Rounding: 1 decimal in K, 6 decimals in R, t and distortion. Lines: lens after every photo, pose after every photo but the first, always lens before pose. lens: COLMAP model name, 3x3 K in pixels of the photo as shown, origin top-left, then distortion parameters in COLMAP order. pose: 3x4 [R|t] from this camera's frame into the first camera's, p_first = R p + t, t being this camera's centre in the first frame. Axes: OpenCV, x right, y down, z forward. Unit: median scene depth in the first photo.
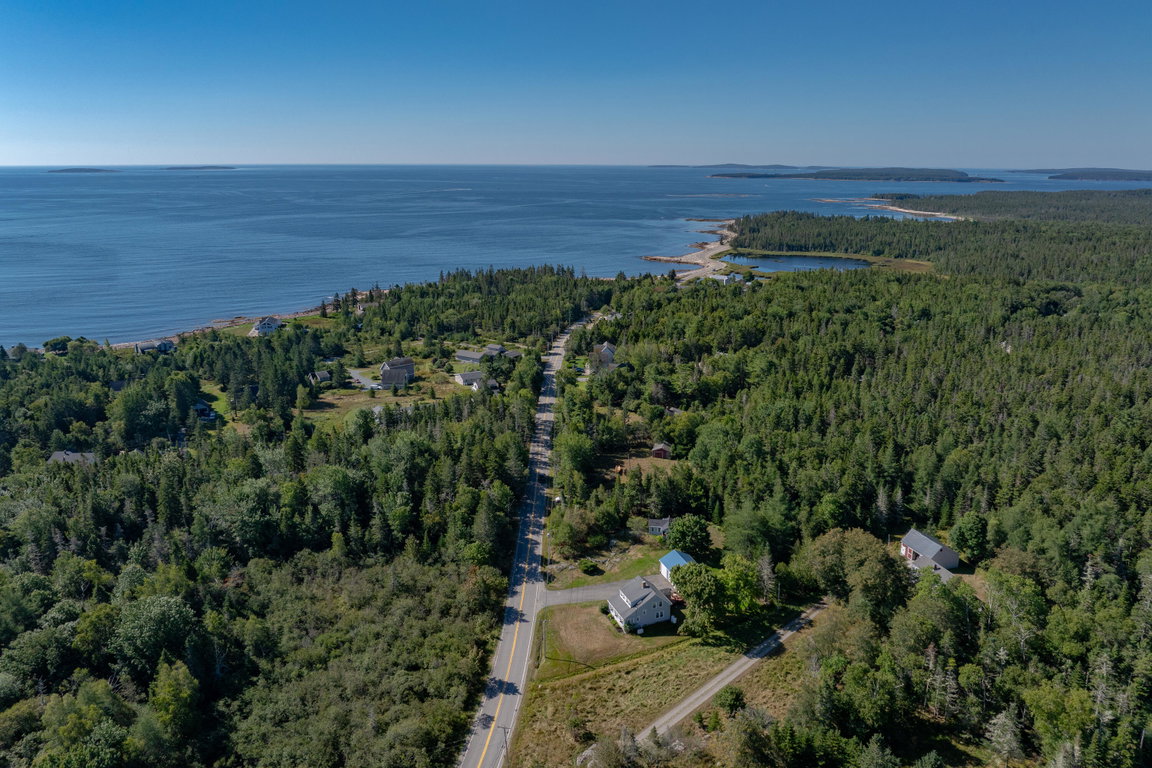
lens RADIAL K [[801.4, 0, 580.0], [0, 801.4, 380.1], [0, 0, 1]] dist [-0.032001, -0.004922]
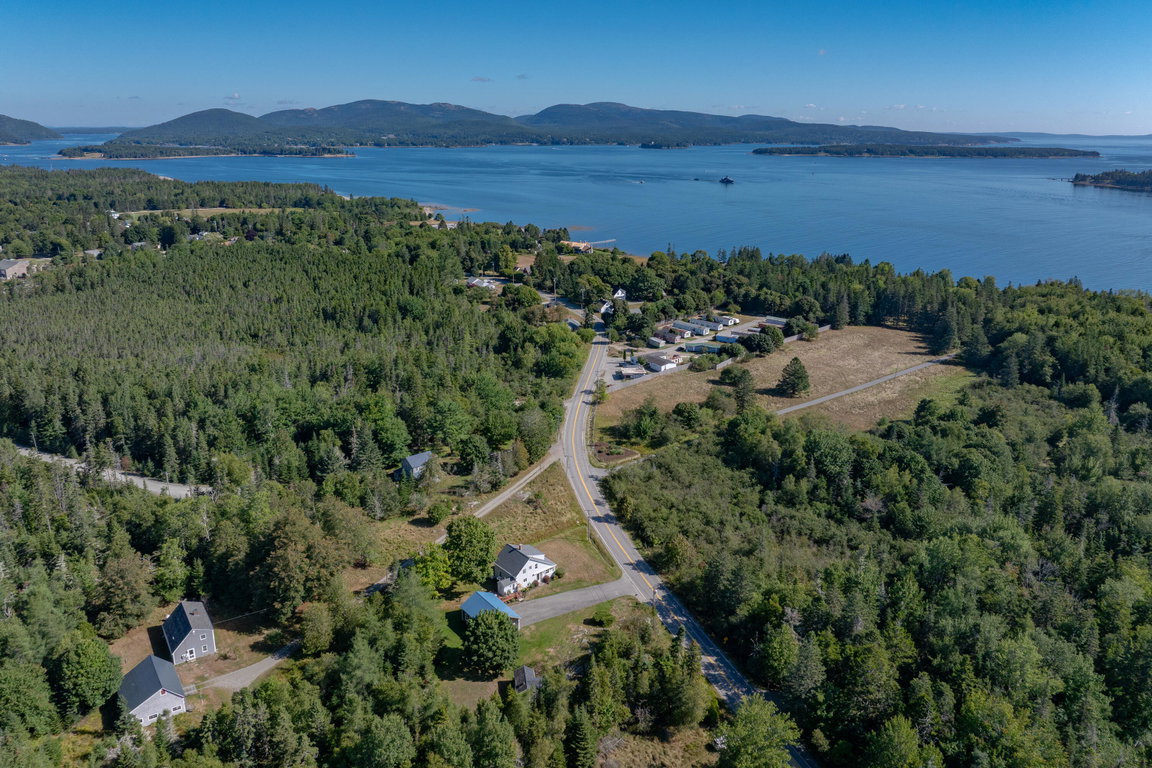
lens RADIAL K [[801.4, 0, 575.8], [0, 801.4, 385.0], [0, 0, 1]] dist [-0.032001, -0.004922]
pose [[-0.946739, 0.100904, -0.305784, 0.260481], [-0.085730, 0.836371, 0.541418, -0.412416], [0.310380, 0.538796, -0.783175, 1.468203]]
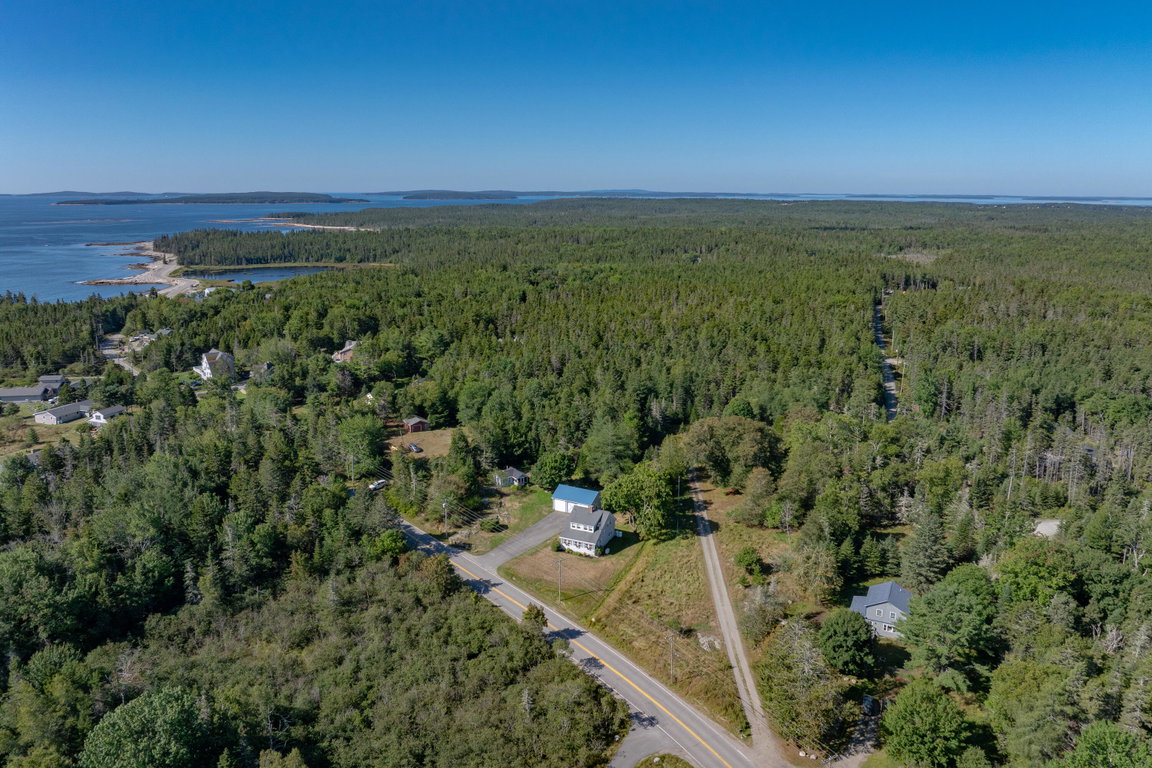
lens RADIAL K [[801.4, 0, 575.1], [0, 801.4, 386.5], [0, 0, 1]] dist [-0.032001, -0.004922]
pose [[0.734573, -0.160803, 0.659200, -0.498683], [0.176405, 0.983365, 0.043304, 0.046413], [-0.655197, 0.084476, 0.750720, 0.202022]]
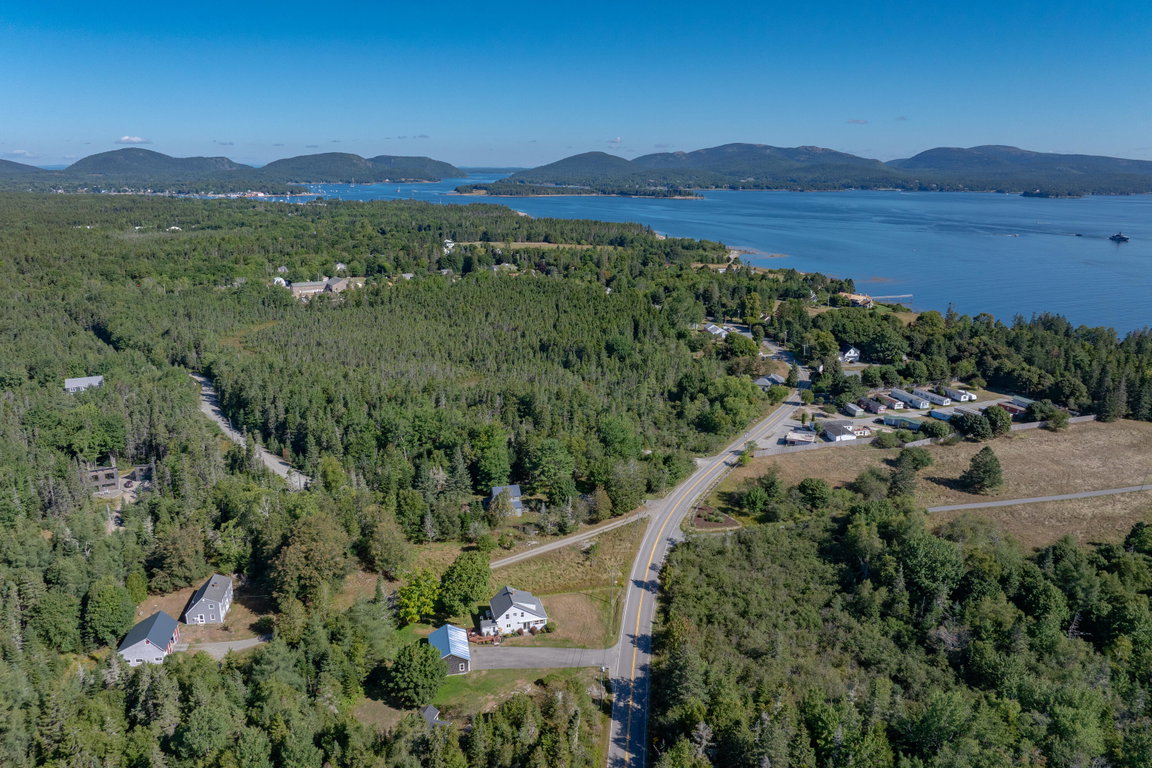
lens RADIAL K [[801.4, 0, 570.6], [0, 801.4, 427.2], [0, 0, 1]] dist [-0.032001, -0.004922]
pose [[-0.993691, -0.031415, 0.107660, -0.082212], [0.033404, 0.833489, 0.551526, -0.407660], [-0.107059, 0.551643, -0.827181, 1.469129]]
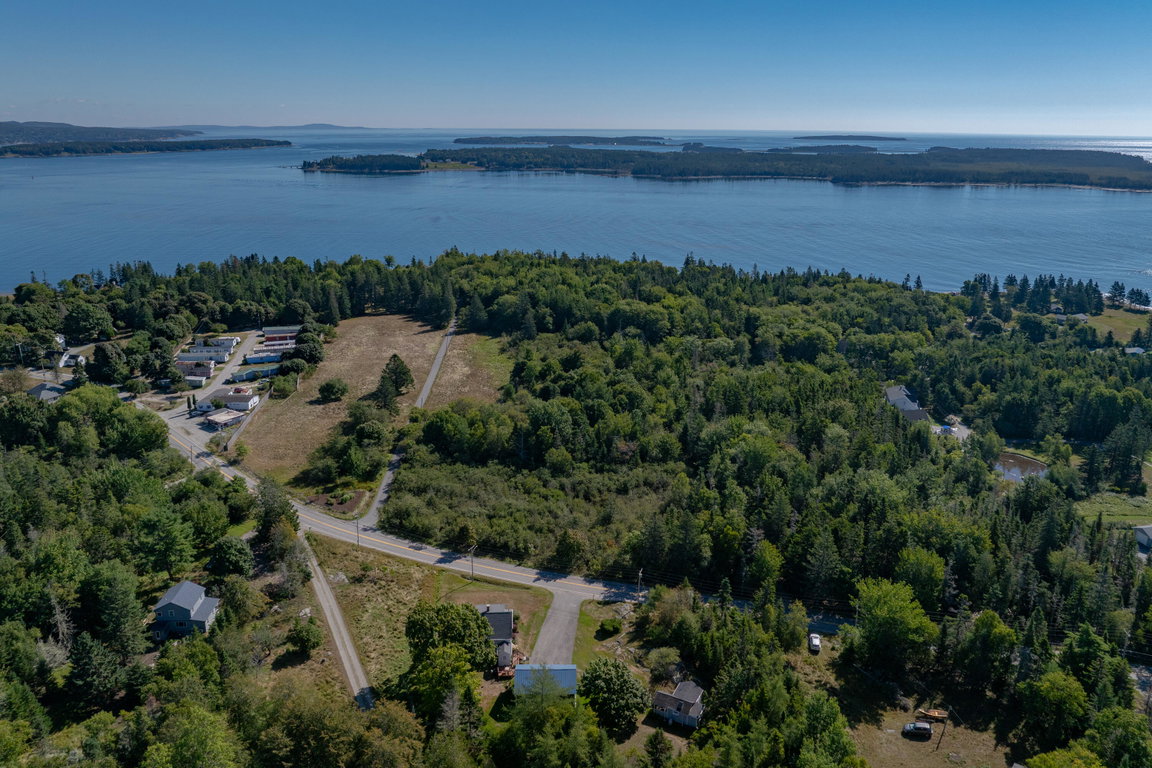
lens RADIAL K [[801.4, 0, 573.2], [0, 801.4, 381.4], [0, 0, 1]] dist [-0.032001, -0.004922]
pose [[-0.300799, 0.295444, -0.906770, 0.671477], [-0.261952, 0.888639, 0.376433, -0.282138], [0.917006, 0.350761, -0.189910, 0.998354]]
